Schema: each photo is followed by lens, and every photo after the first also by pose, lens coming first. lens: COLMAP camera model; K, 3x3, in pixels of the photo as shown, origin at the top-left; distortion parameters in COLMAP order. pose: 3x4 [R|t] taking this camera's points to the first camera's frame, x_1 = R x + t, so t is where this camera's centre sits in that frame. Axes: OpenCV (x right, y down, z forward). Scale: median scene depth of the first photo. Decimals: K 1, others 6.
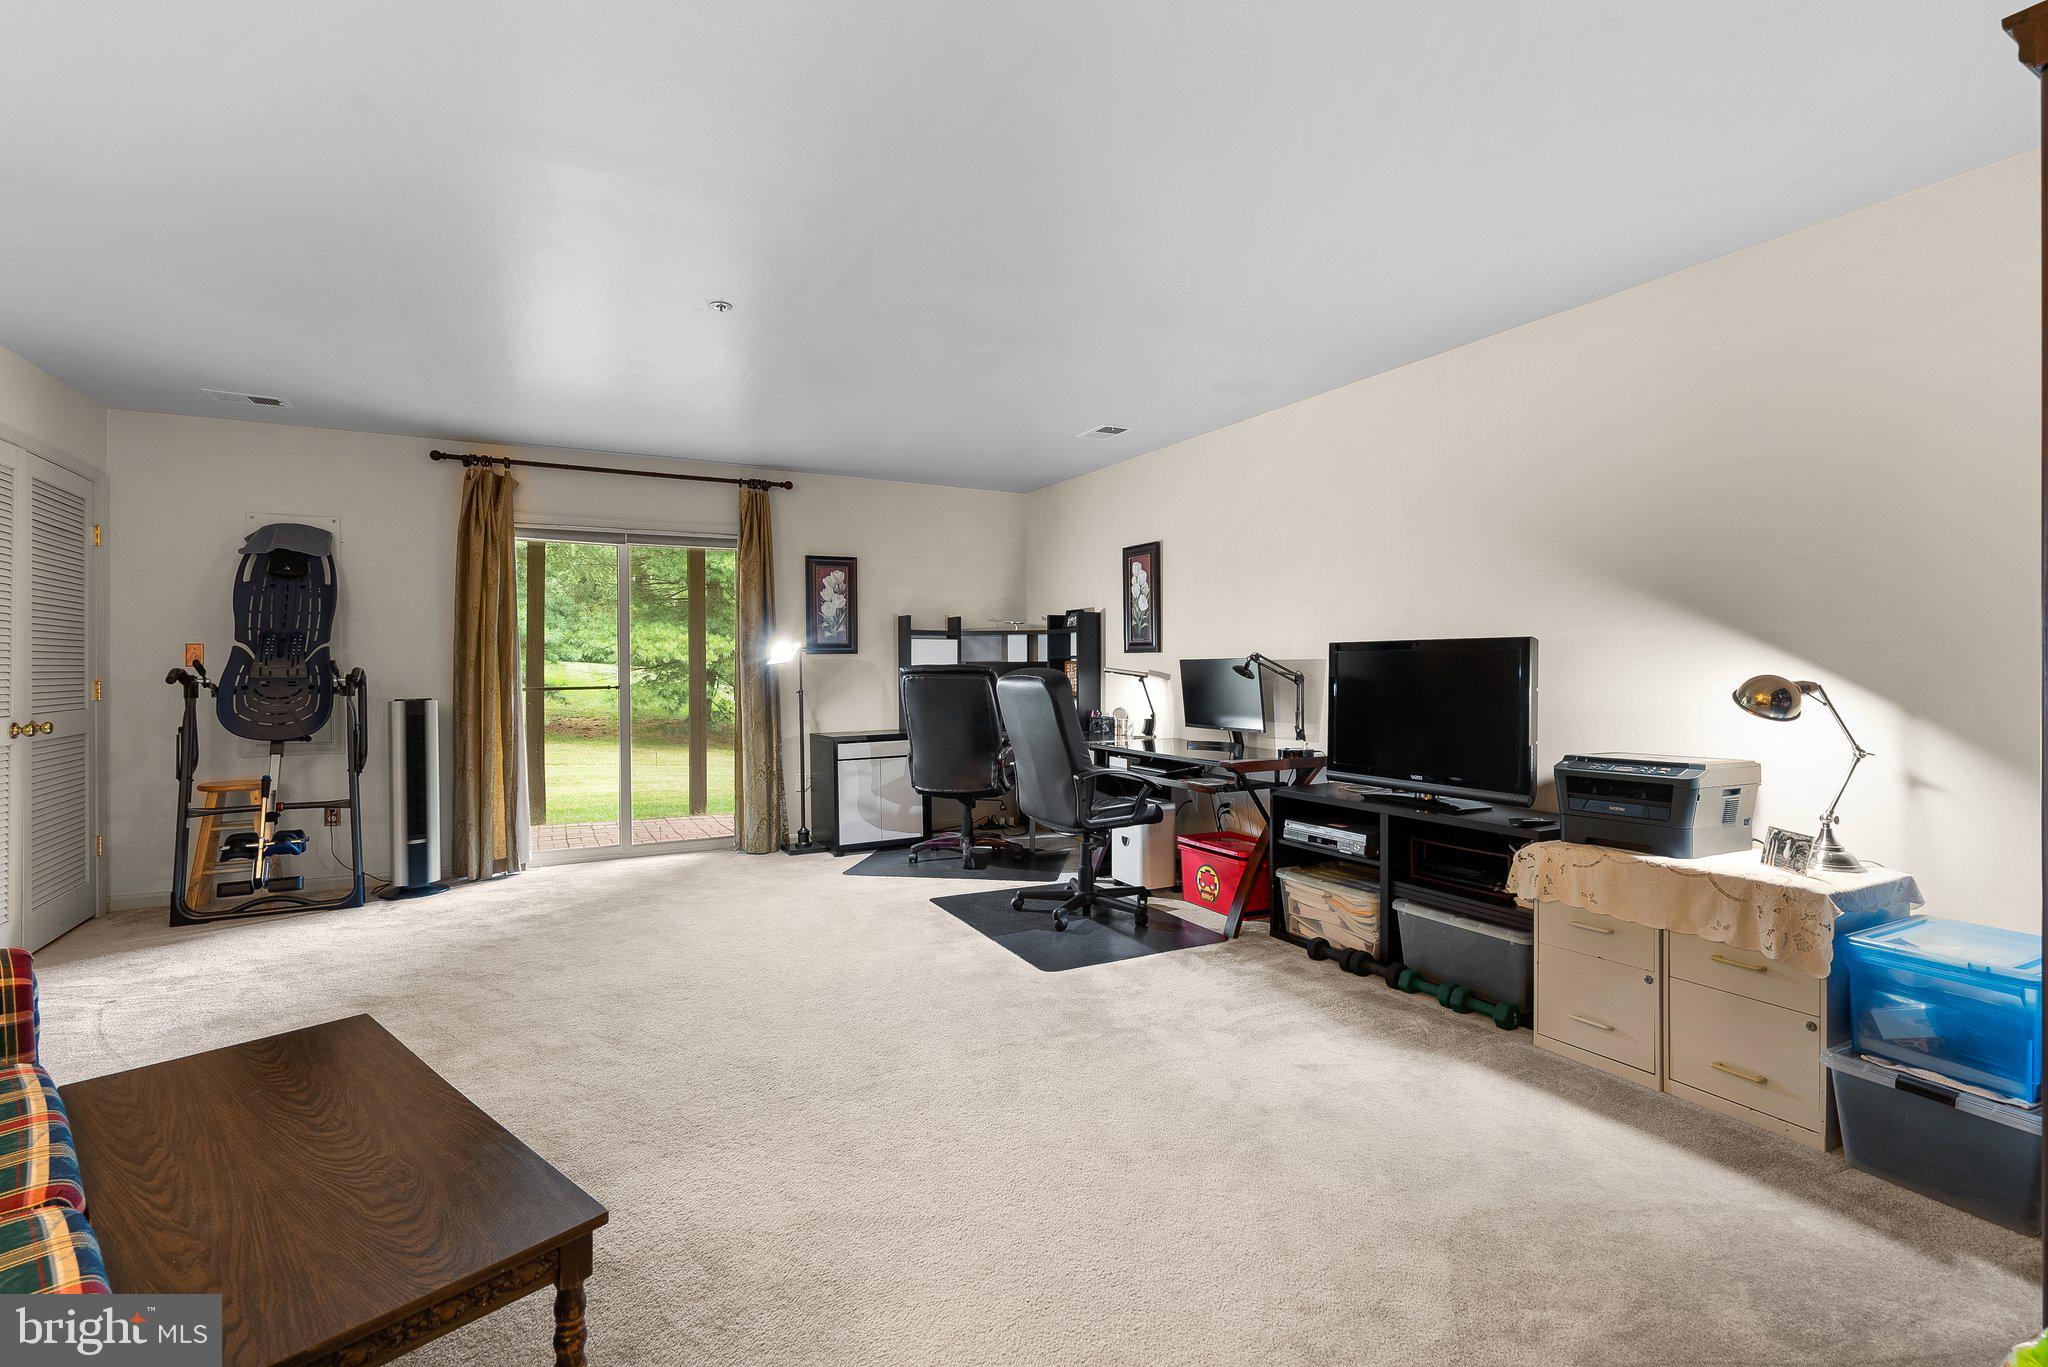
lens RADIAL K [[948.6, 0, 1030.6], [0, 948.6, 681.2], [0, 0, 1]] dist [0.024761, -0.000072]
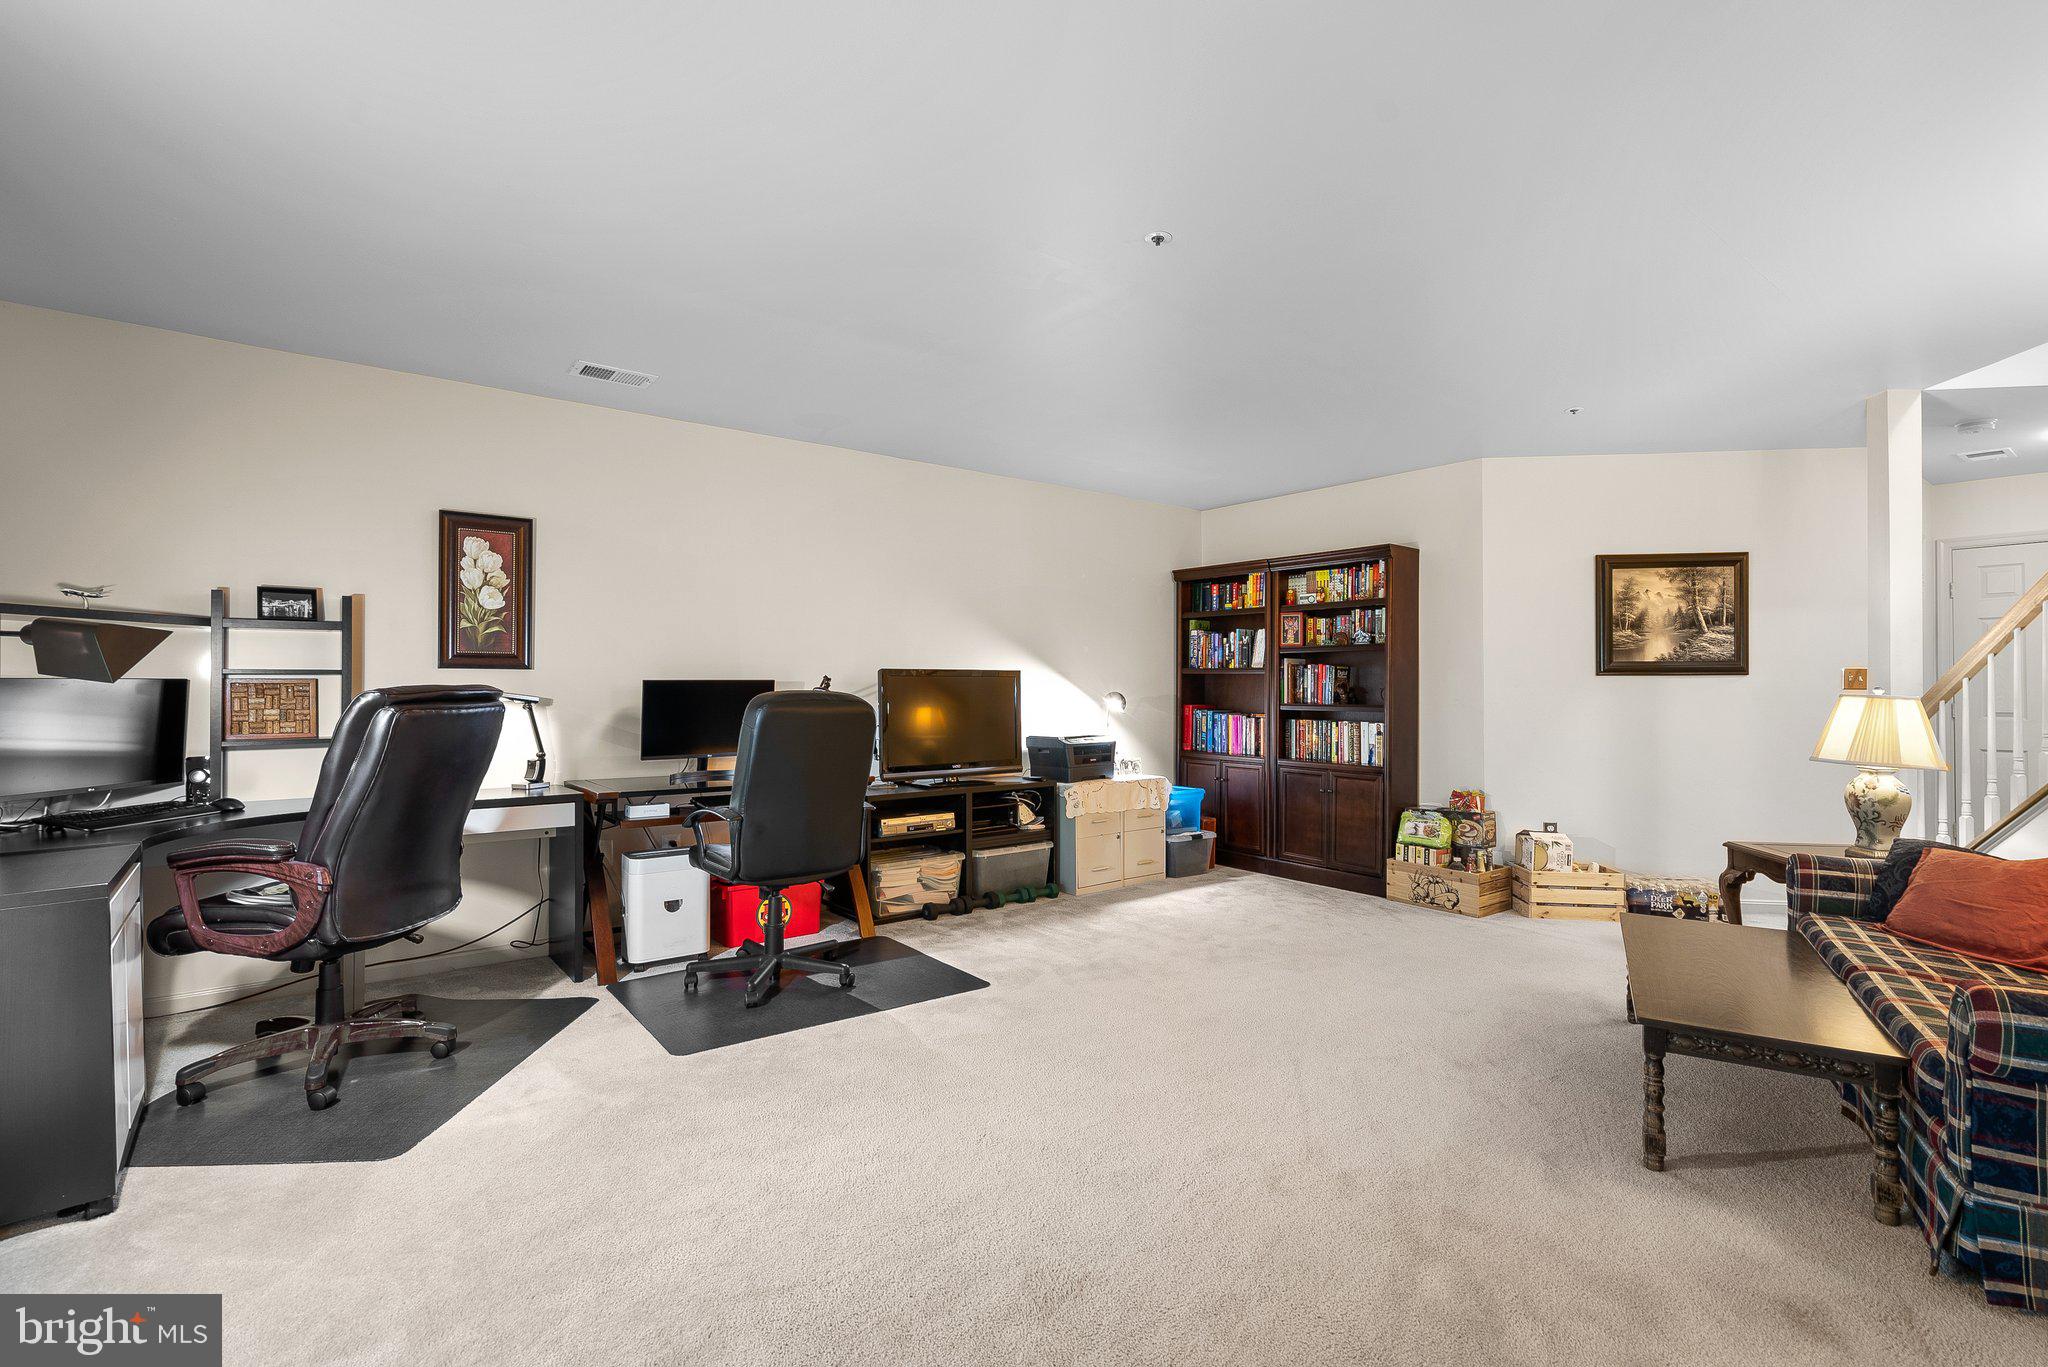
lens RADIAL K [[954.6, 0, 1022.8], [0, 954.6, 689.6], [0, 0, 1]] dist [-0.003011, 0.000251]
pose [[-0.166312, -0.003965, 0.986065, -0.720306], [0.015344, 0.999860, 0.006609, -0.014459], [-0.985954, 0.016230, -0.166228, 0.811201]]
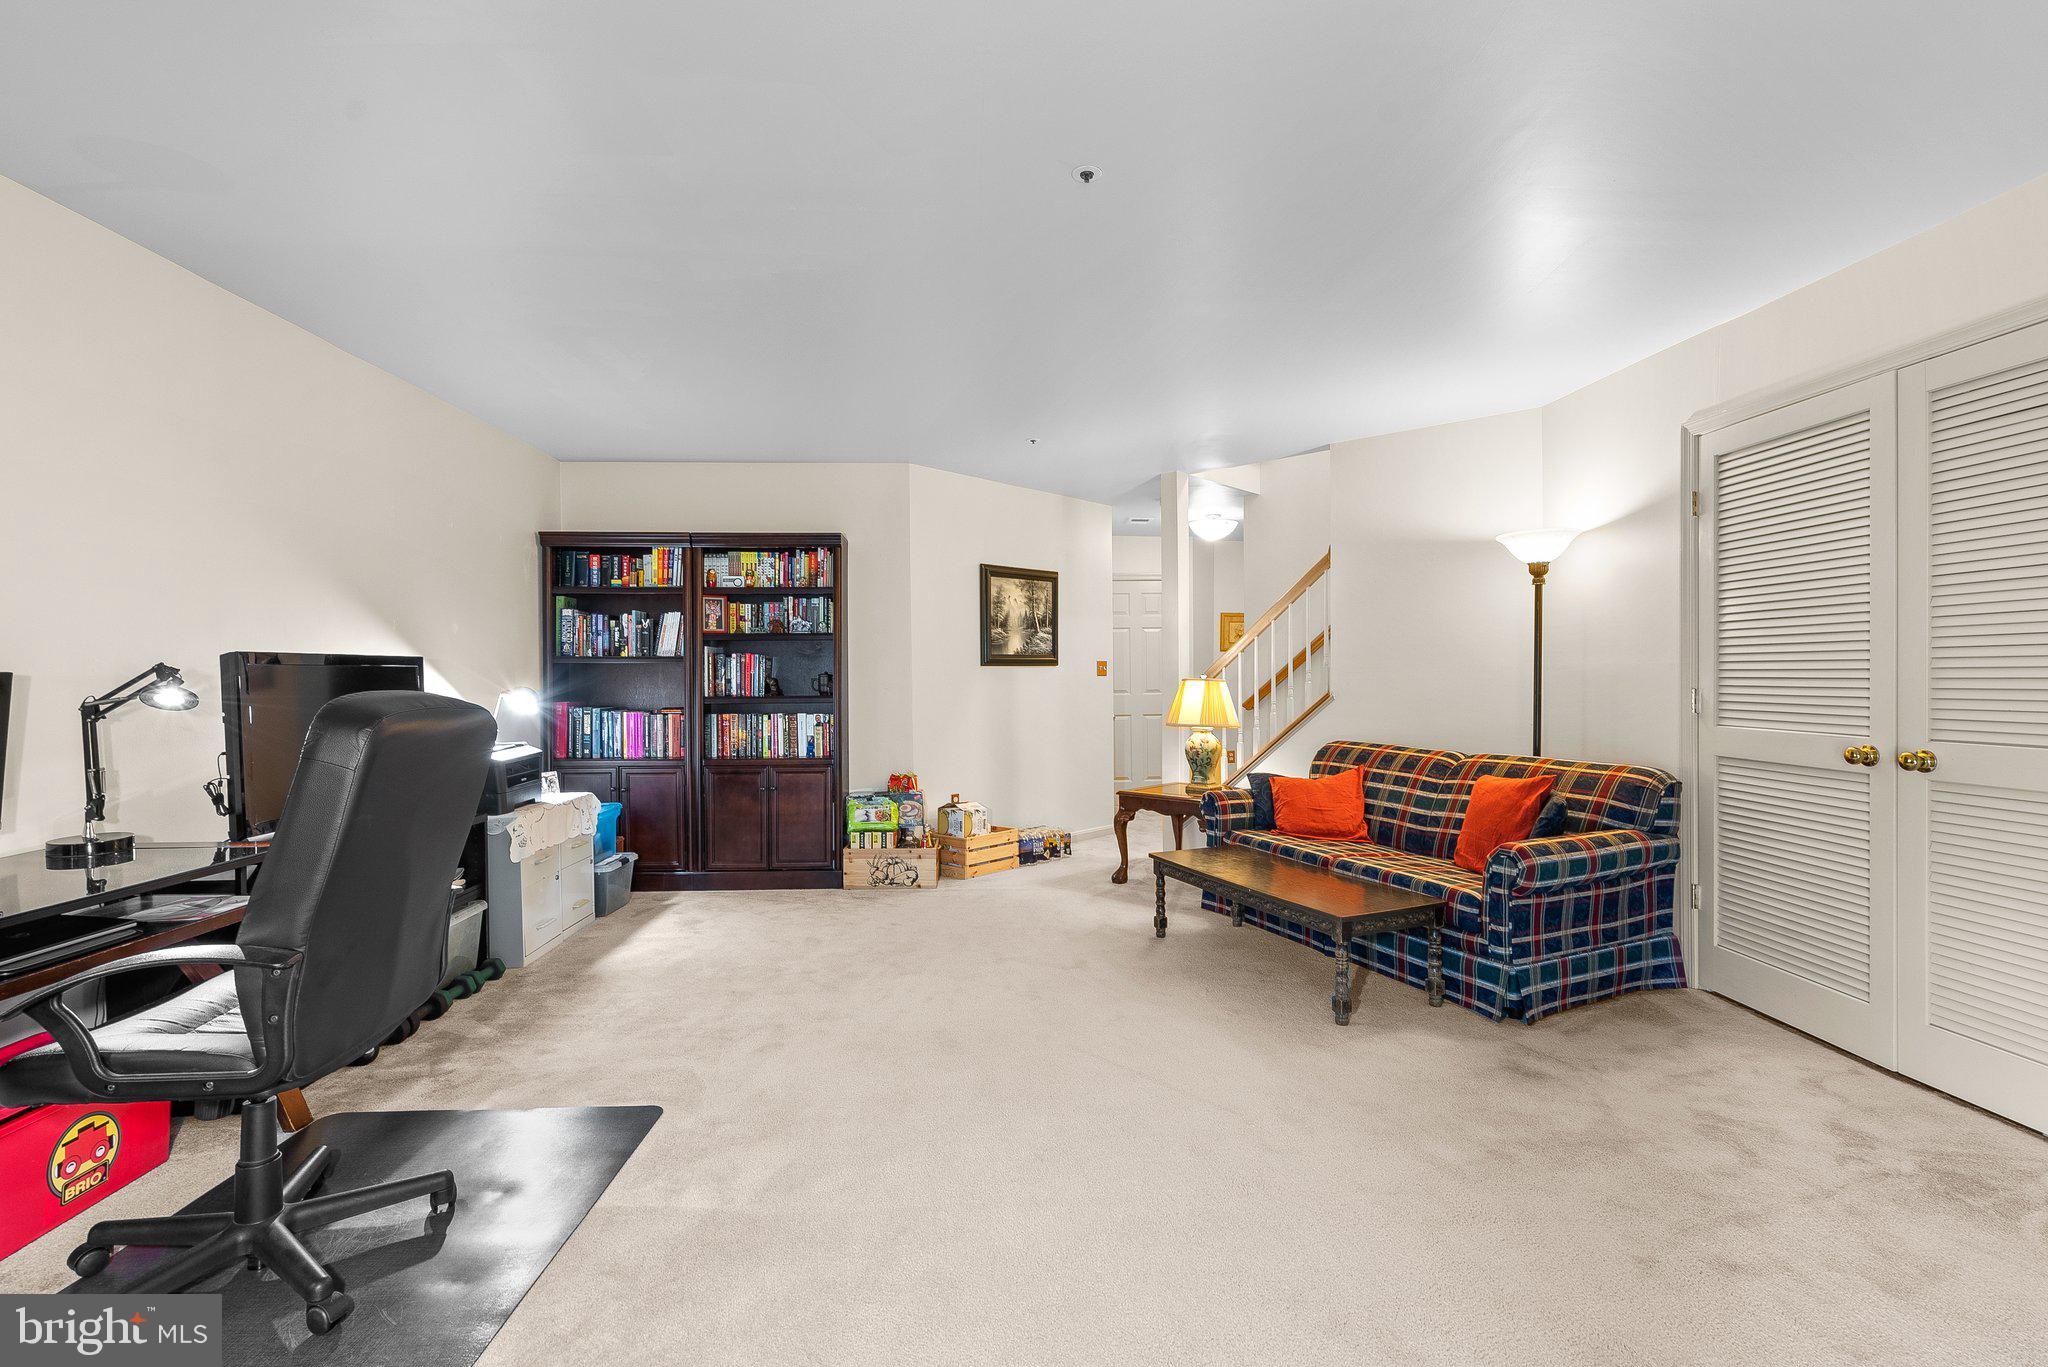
lens RADIAL K [[954.6, 0, 1022.8], [0, 954.6, 689.6], [0, 0, 1]] dist [-0.003011, 0.000251]
pose [[-0.910022, 0.000762, 0.414560, -0.377821], [0.014998, 0.999404, 0.031086, -0.019755], [-0.414290, 0.034506, -0.909491, 1.100387]]
